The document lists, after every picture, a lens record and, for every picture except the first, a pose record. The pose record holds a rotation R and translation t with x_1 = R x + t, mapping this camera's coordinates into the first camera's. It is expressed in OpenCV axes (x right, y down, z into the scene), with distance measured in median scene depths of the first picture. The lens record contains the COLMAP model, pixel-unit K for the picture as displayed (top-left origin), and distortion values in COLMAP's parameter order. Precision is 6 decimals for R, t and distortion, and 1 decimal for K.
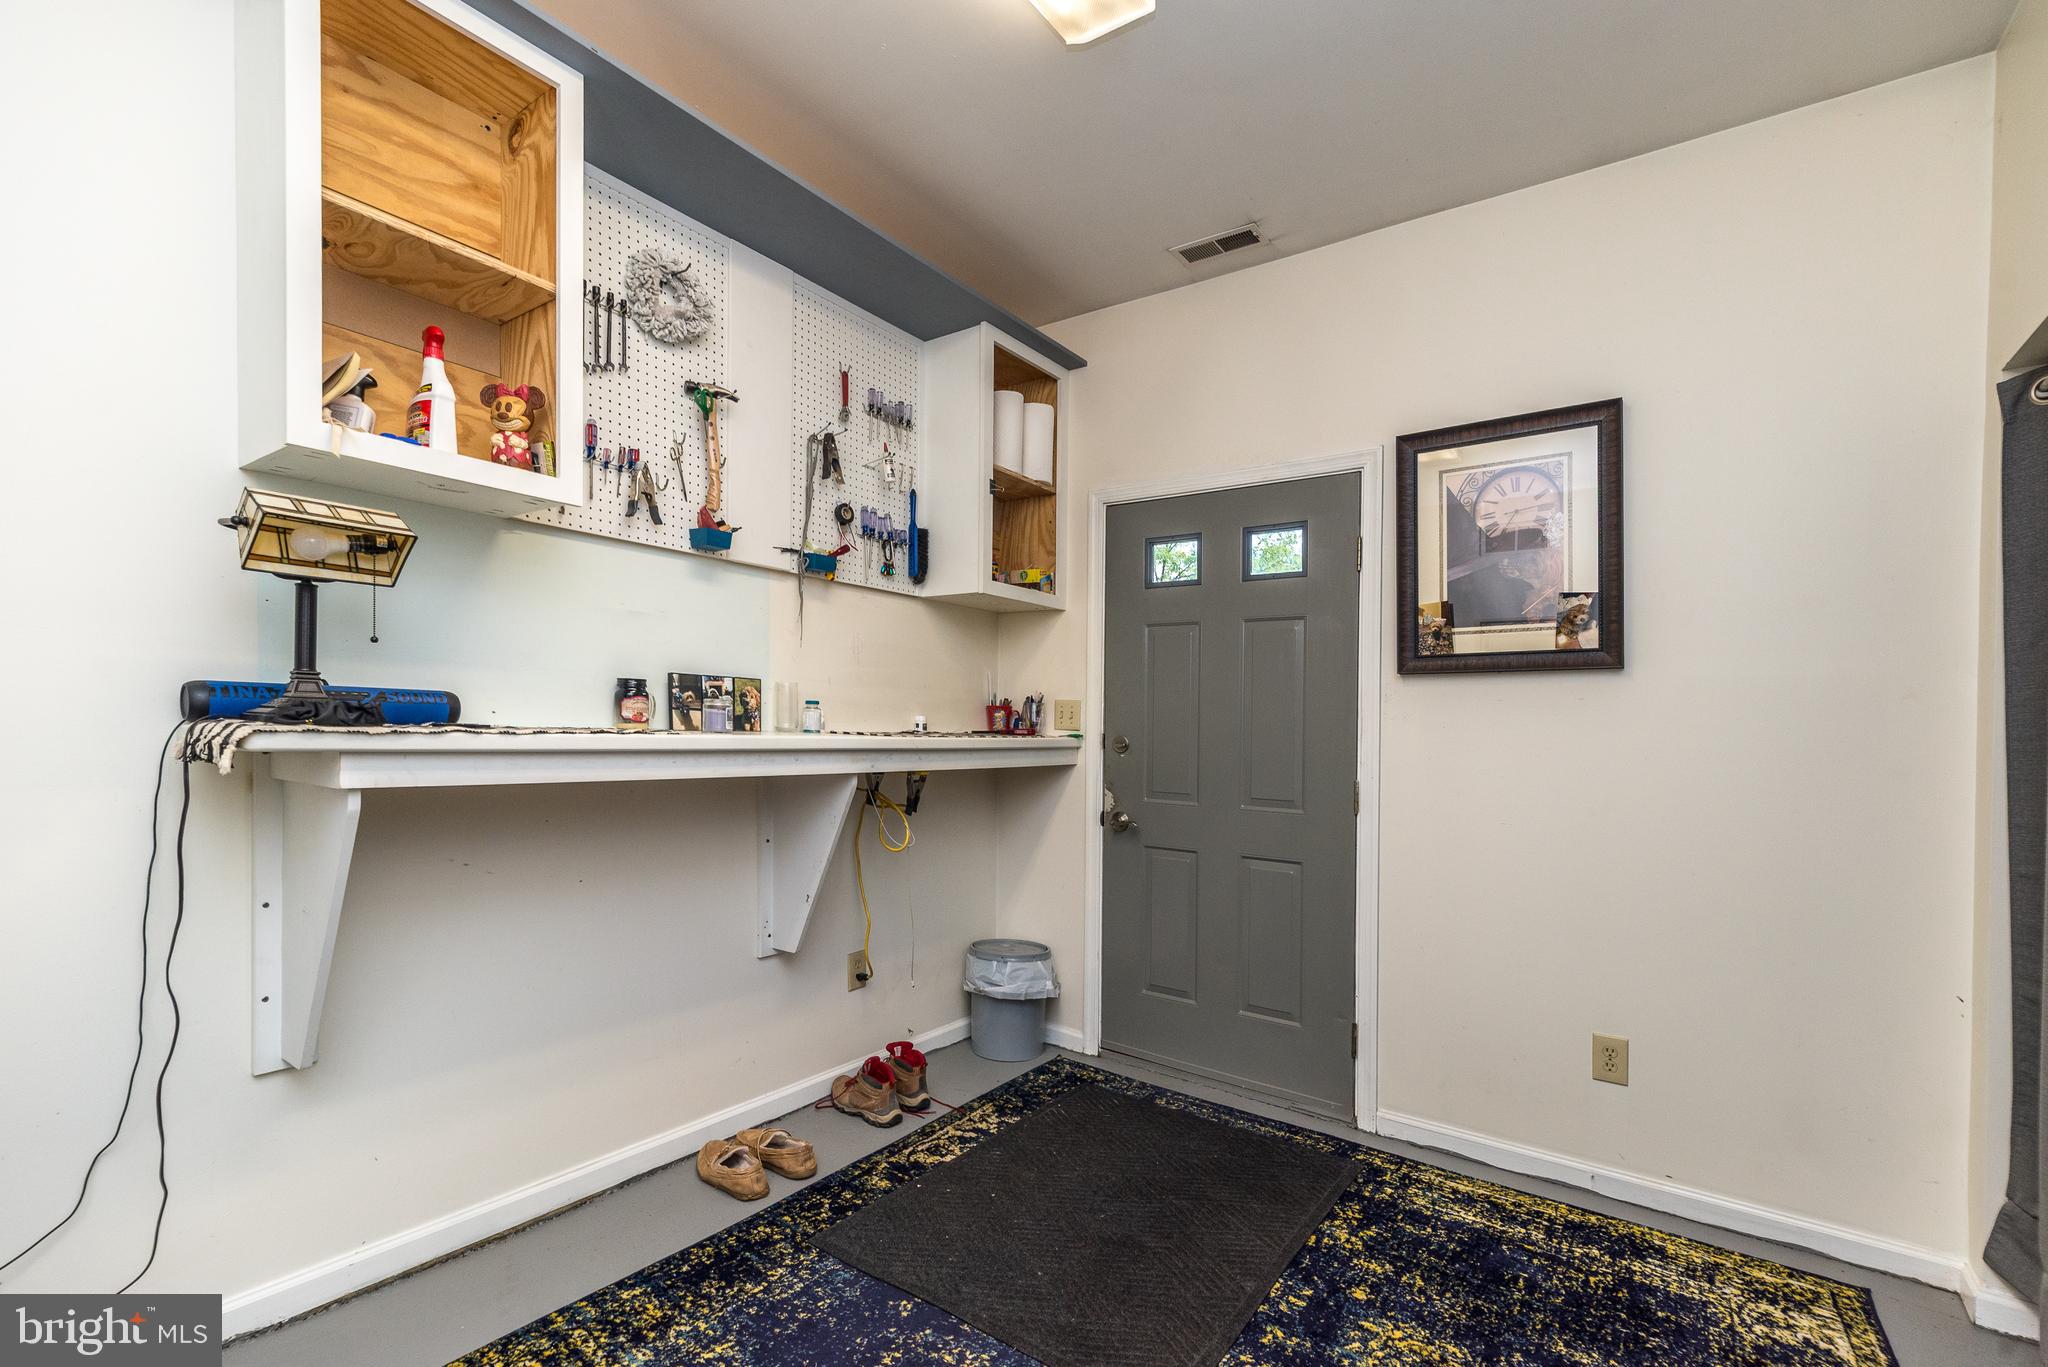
lens RADIAL K [[898.8, 0, 1016.6], [0, 898.8, 702.8], [0, 0, 1]] dist [0.008891, -0.000250]
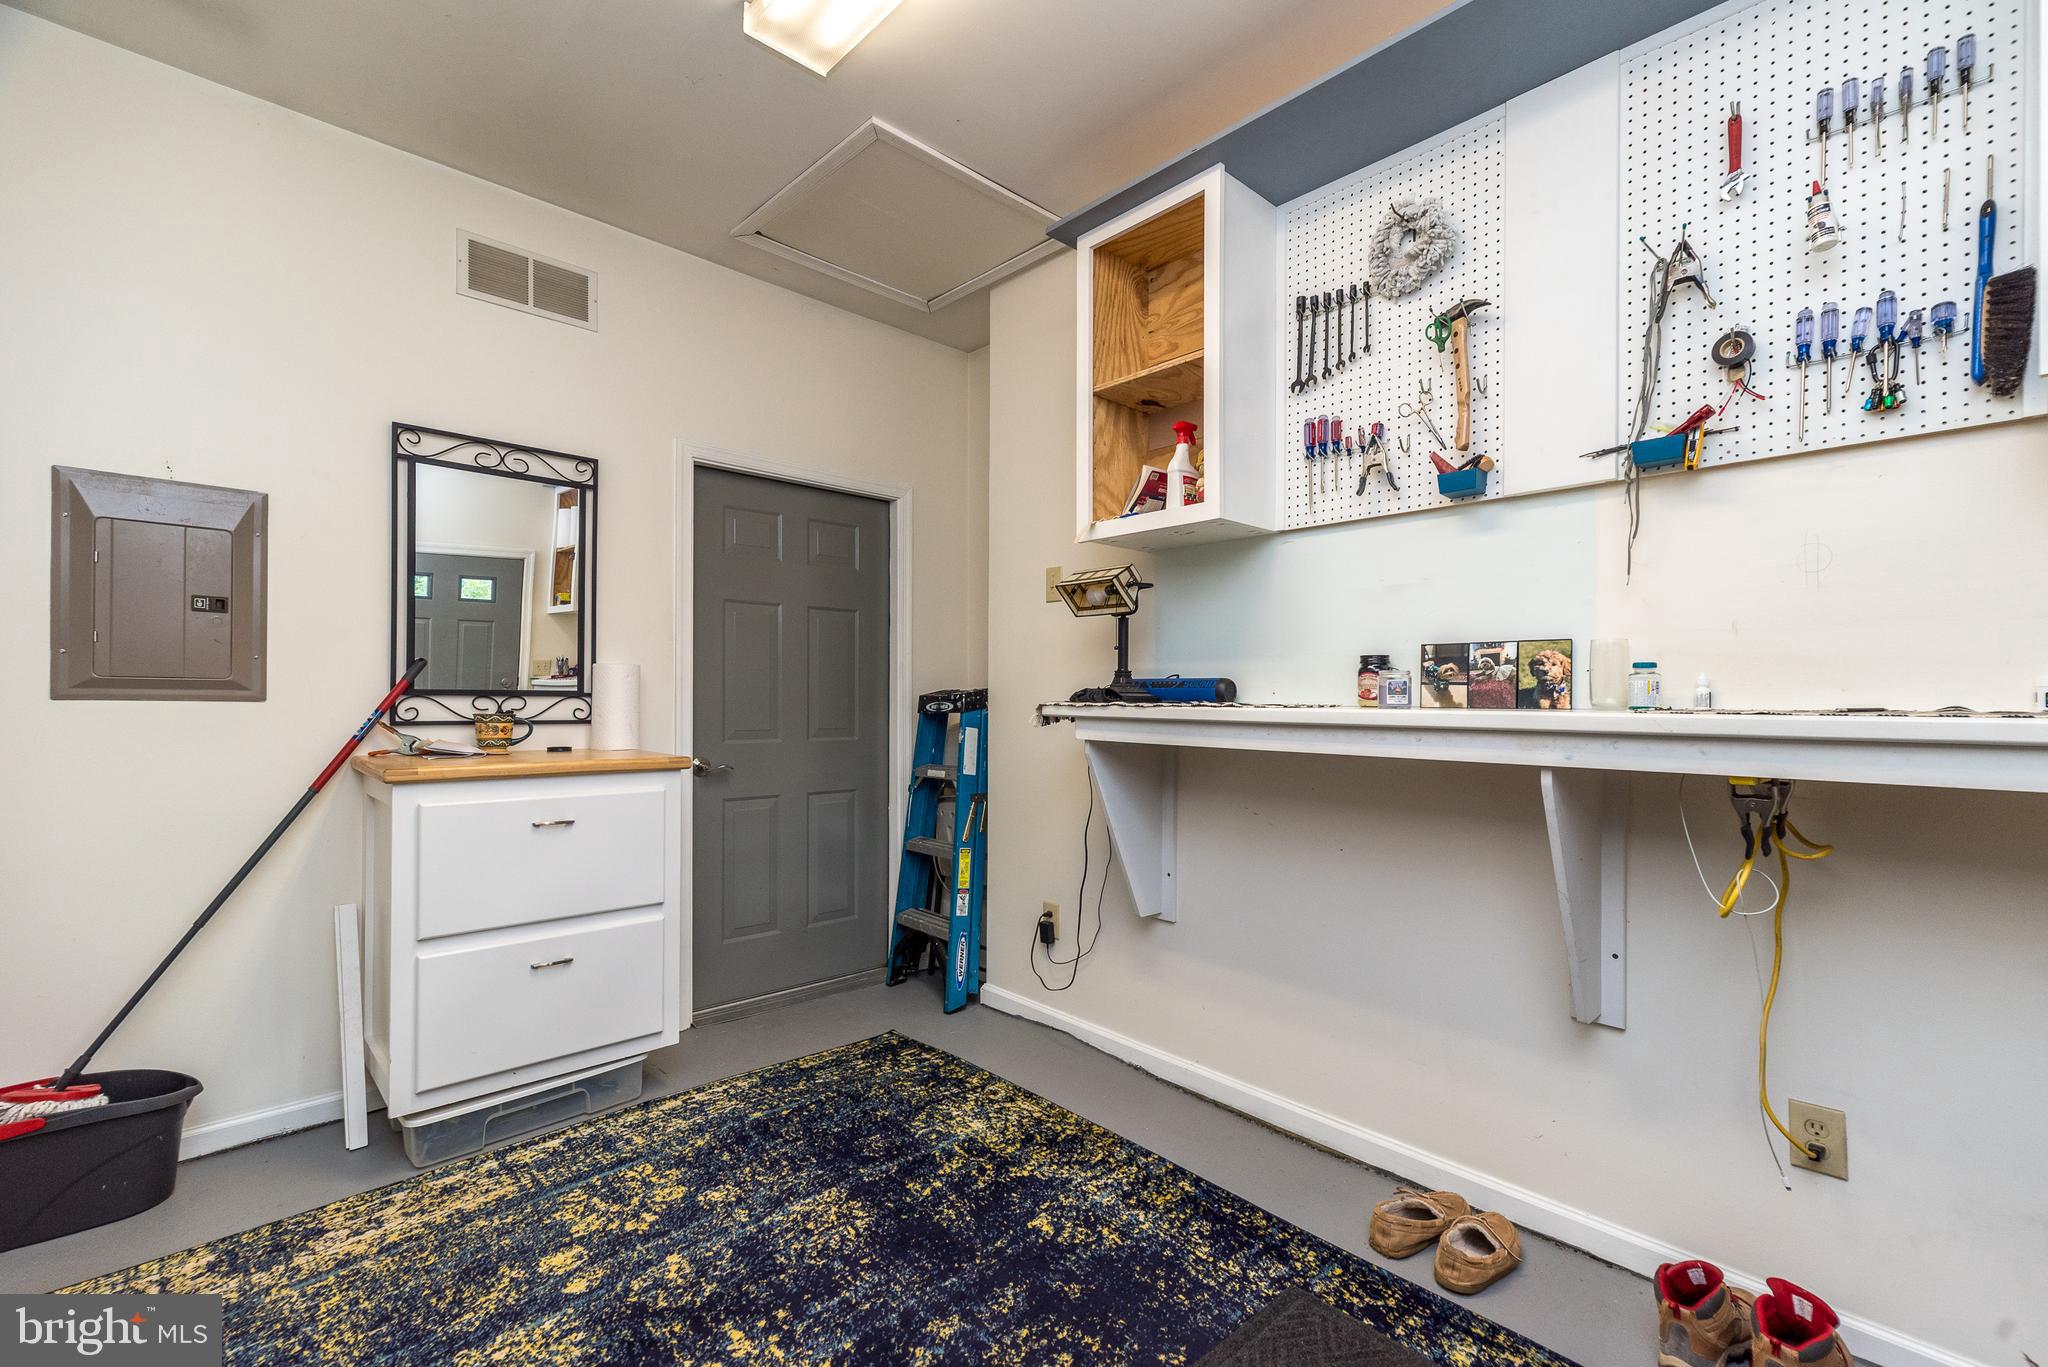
lens RADIAL K [[902.3, 0, 1024.0], [0, 902.3, 683.5], [0, 0, 1]] dist [0.002972, 0.000537]
pose [[-0.196389, -0.042756, -0.979593, 0.581486], [0.015619, 0.998786, -0.046725, 0.041760], [0.980402, -0.024476, -0.195483, 0.769726]]
